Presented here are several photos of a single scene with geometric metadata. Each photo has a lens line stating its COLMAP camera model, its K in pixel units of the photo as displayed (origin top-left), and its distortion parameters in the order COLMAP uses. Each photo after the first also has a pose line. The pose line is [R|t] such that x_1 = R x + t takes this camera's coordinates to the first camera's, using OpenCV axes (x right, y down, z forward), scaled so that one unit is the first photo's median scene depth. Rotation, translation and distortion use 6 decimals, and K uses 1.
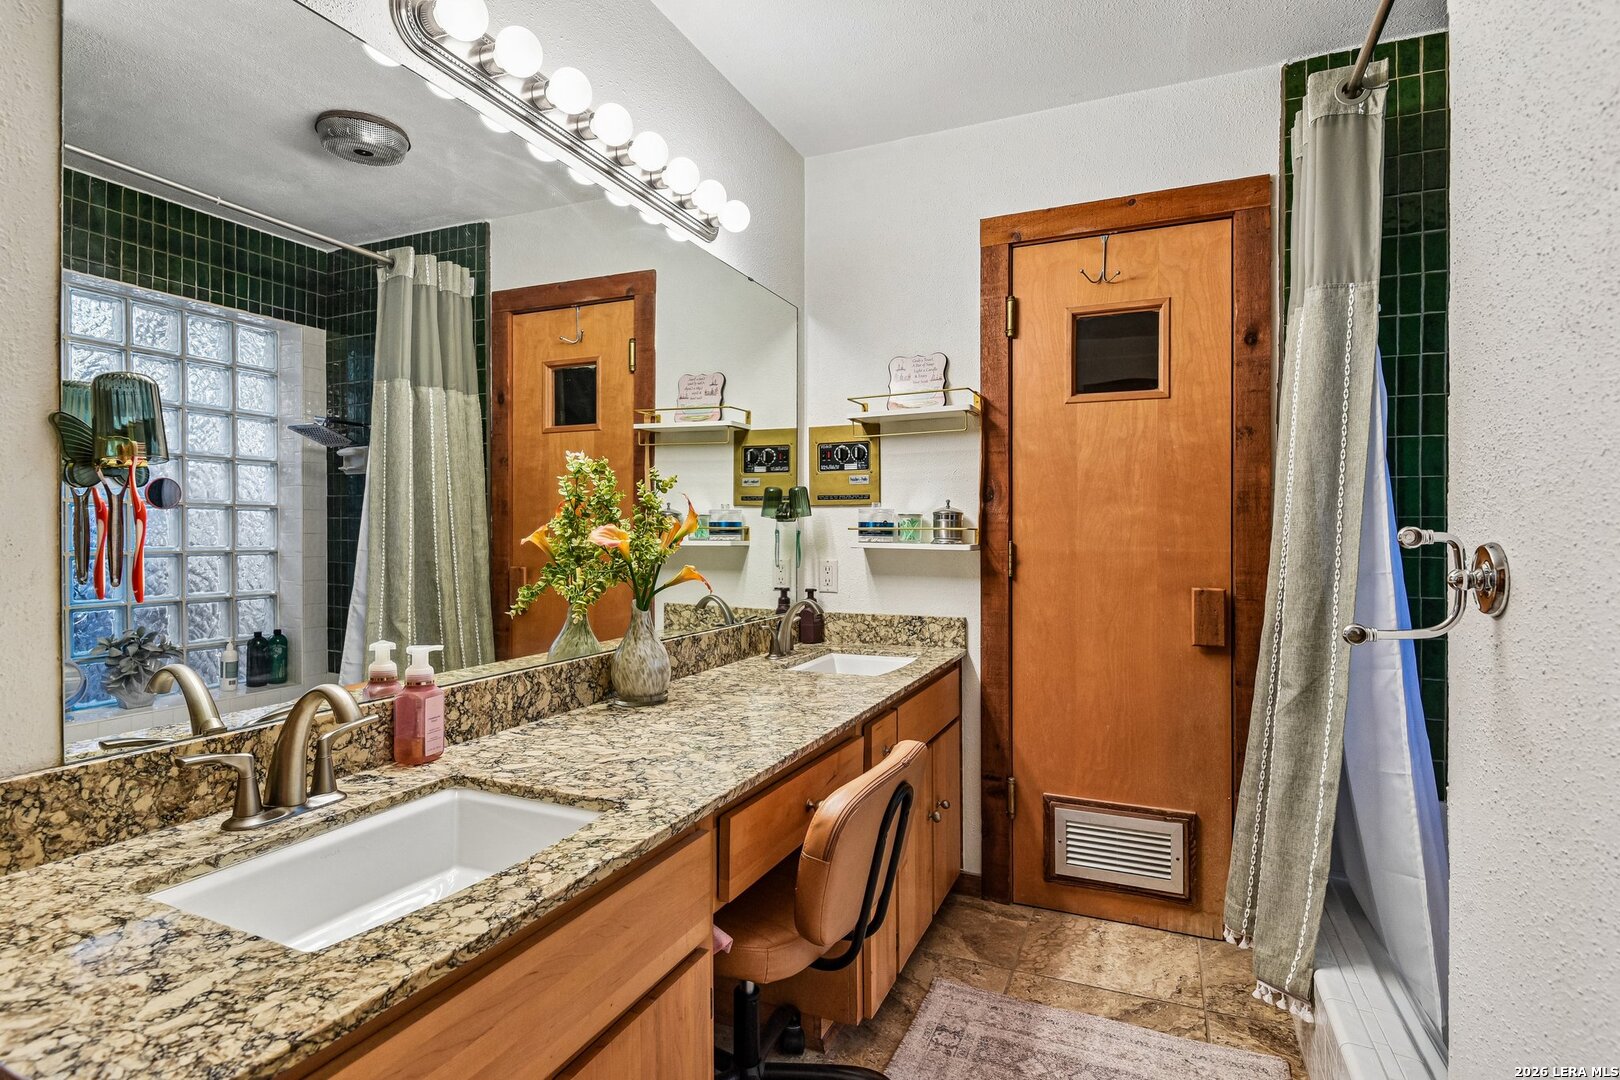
lens RADIAL K [[815.1, 0, 810.9], [0, 815.1, 517.5], [0, 0, 1]] dist [-0.001653, -0.024406]
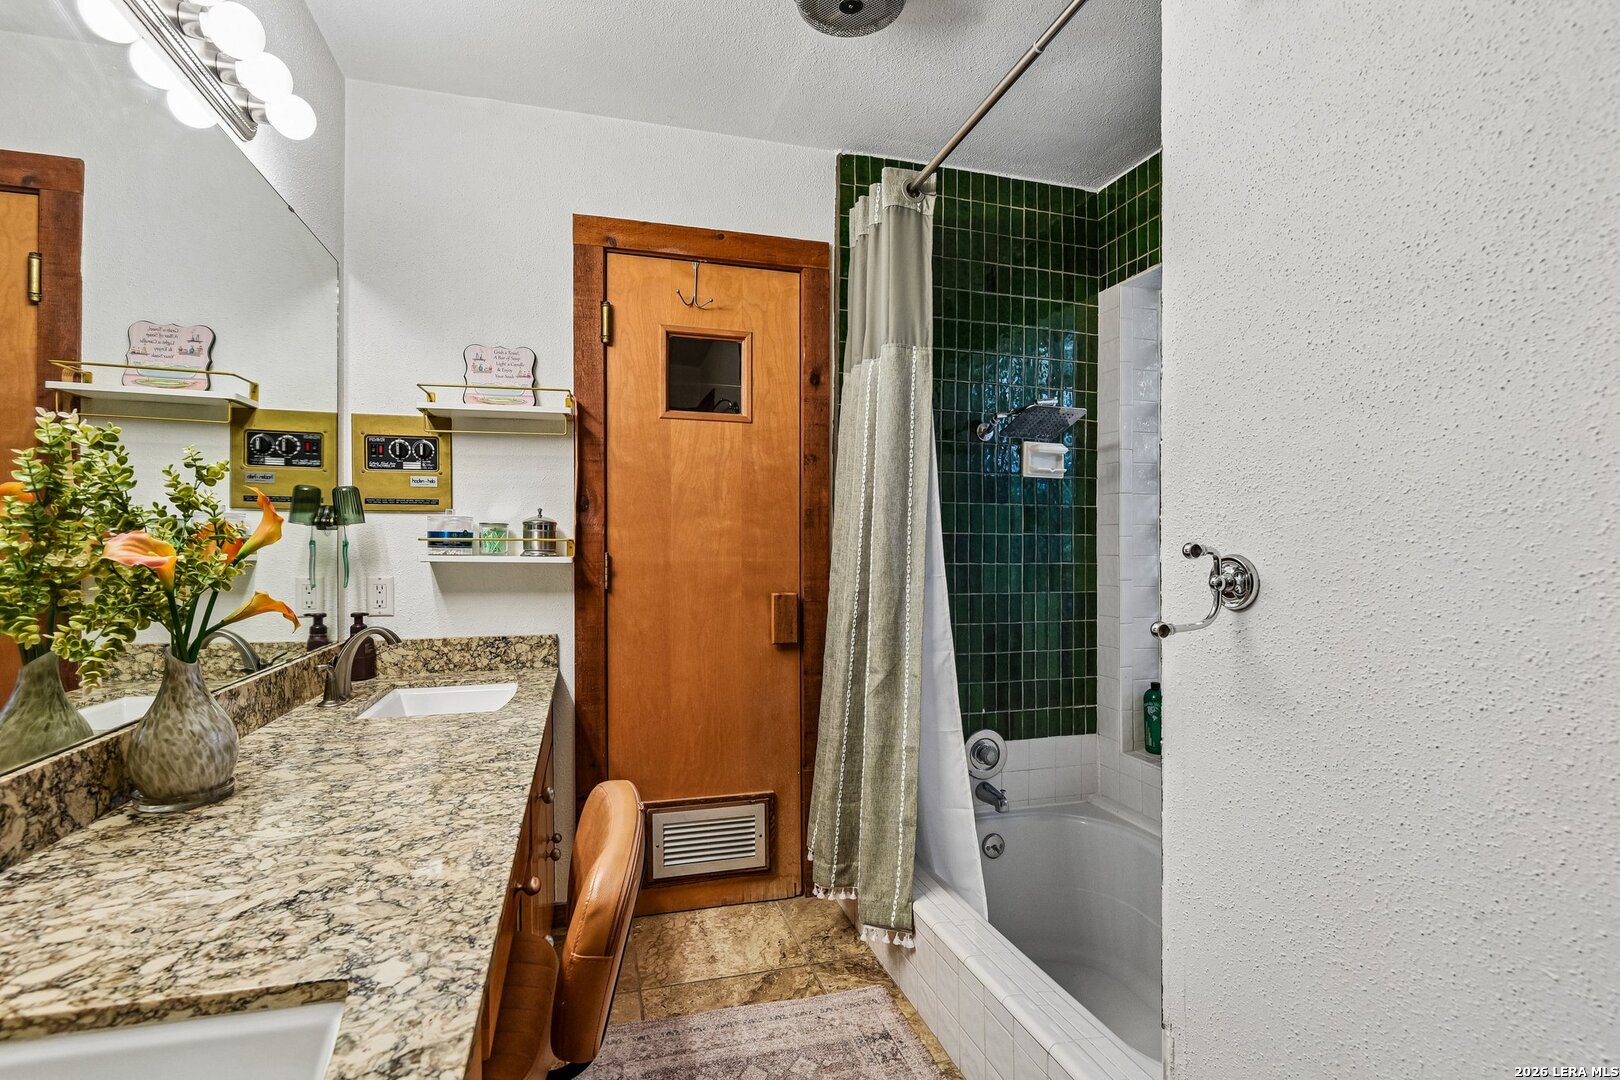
lens RADIAL K [[752.6, 0, 810.0], [0, 752.6, 540.0], [0, 0, 1]] dist [-0.001730, -0.009500]
pose [[0.766040, 0.004718, 0.642776, -0.155823], [-0.013869, 0.999862, 0.009189, 0.002083], [-0.642644, -0.015953, 0.765999, 0.159113]]
